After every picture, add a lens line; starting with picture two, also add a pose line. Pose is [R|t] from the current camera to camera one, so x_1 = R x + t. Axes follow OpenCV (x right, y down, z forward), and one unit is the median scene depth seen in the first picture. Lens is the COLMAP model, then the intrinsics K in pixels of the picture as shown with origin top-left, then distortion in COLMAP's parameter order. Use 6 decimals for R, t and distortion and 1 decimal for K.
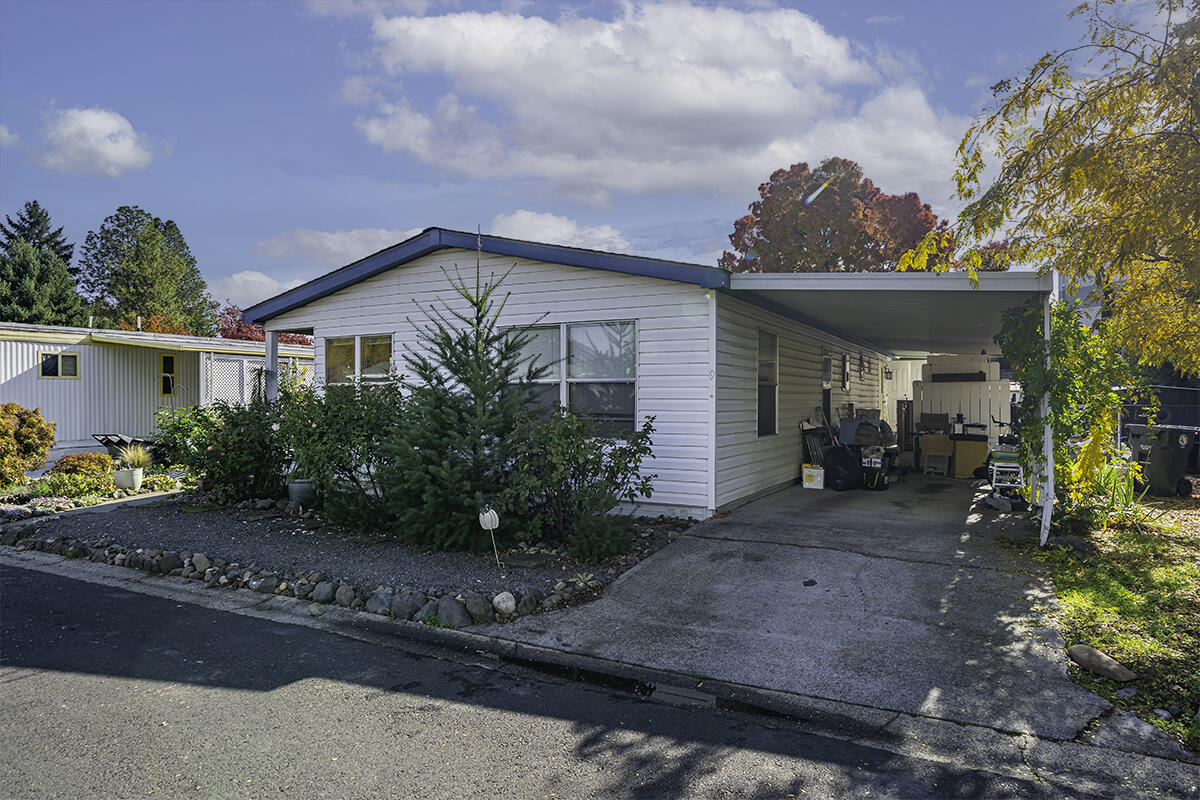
lens RADIAL K [[723.7, 0, 597.1], [0, 723.7, 419.9], [0, 0, 1]] dist [-0.003886, -0.001473]
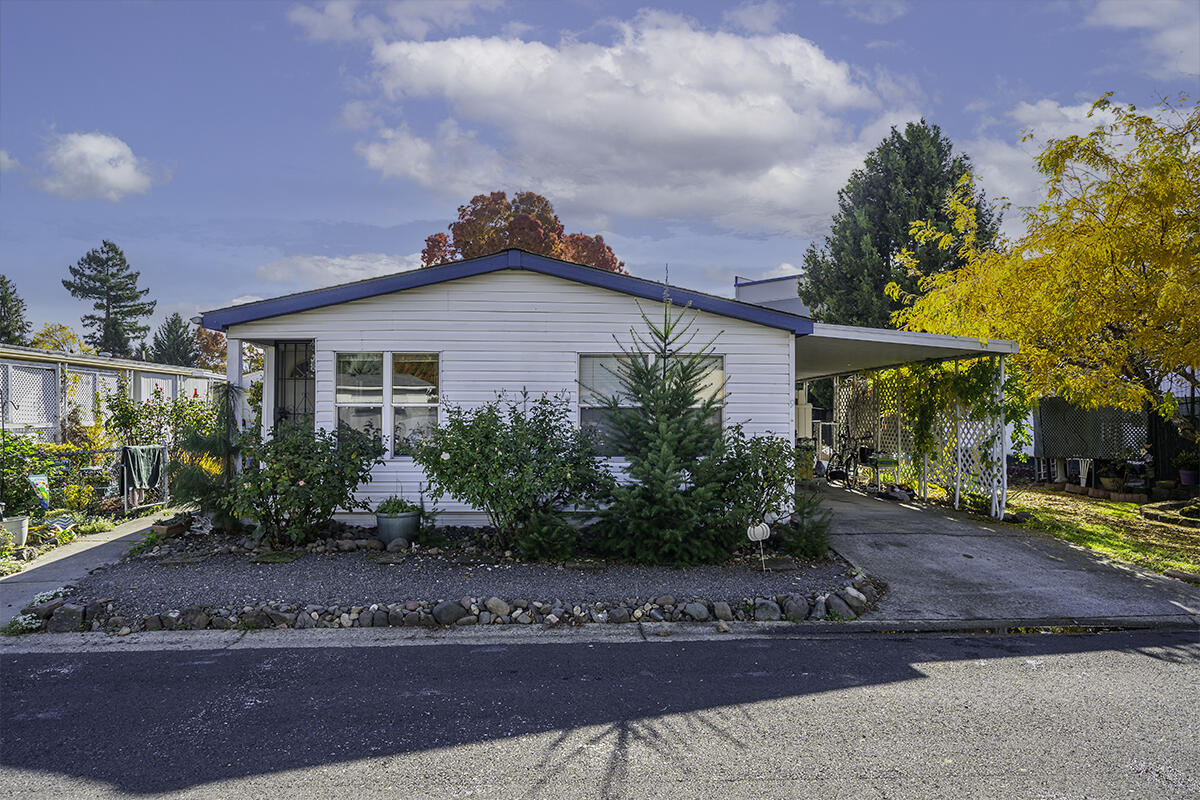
lens RADIAL K [[723.7, 0, 597.1], [0, 723.7, 419.9], [0, 0, 1]] dist [-0.003886, -0.001473]
pose [[0.856065, -0.002486, 0.516863, -1.032221], [0.011341, 0.999838, -0.013975, -0.028125], [-0.516744, 0.017826, 0.855954, 0.162509]]
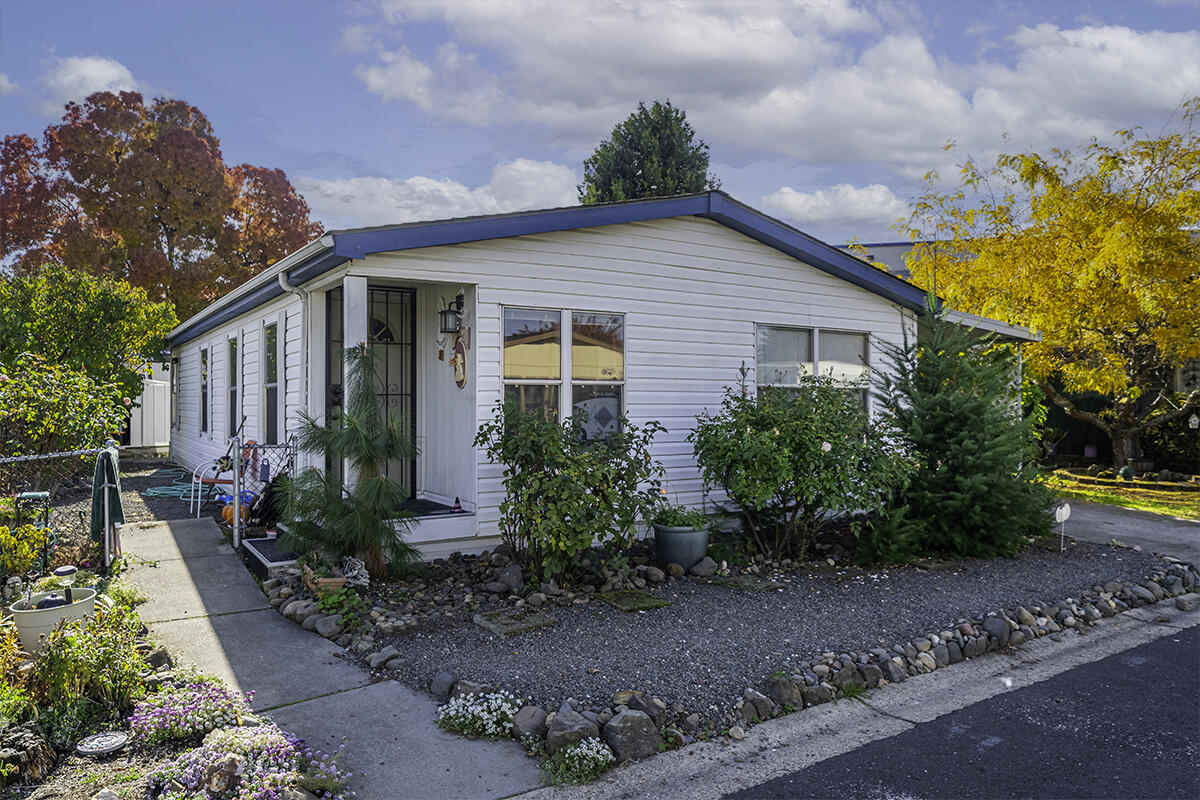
lens RADIAL K [[819.2, 0, 592.0], [0, 819.2, 397.9], [0, 0, 1]] dist [-0.008564, -0.002411]
pose [[0.480544, 0.002107, 0.876968, -1.760702], [0.020047, 0.999709, -0.013387, -0.043727], [-0.876741, 0.024014, 0.480362, 1.112415]]
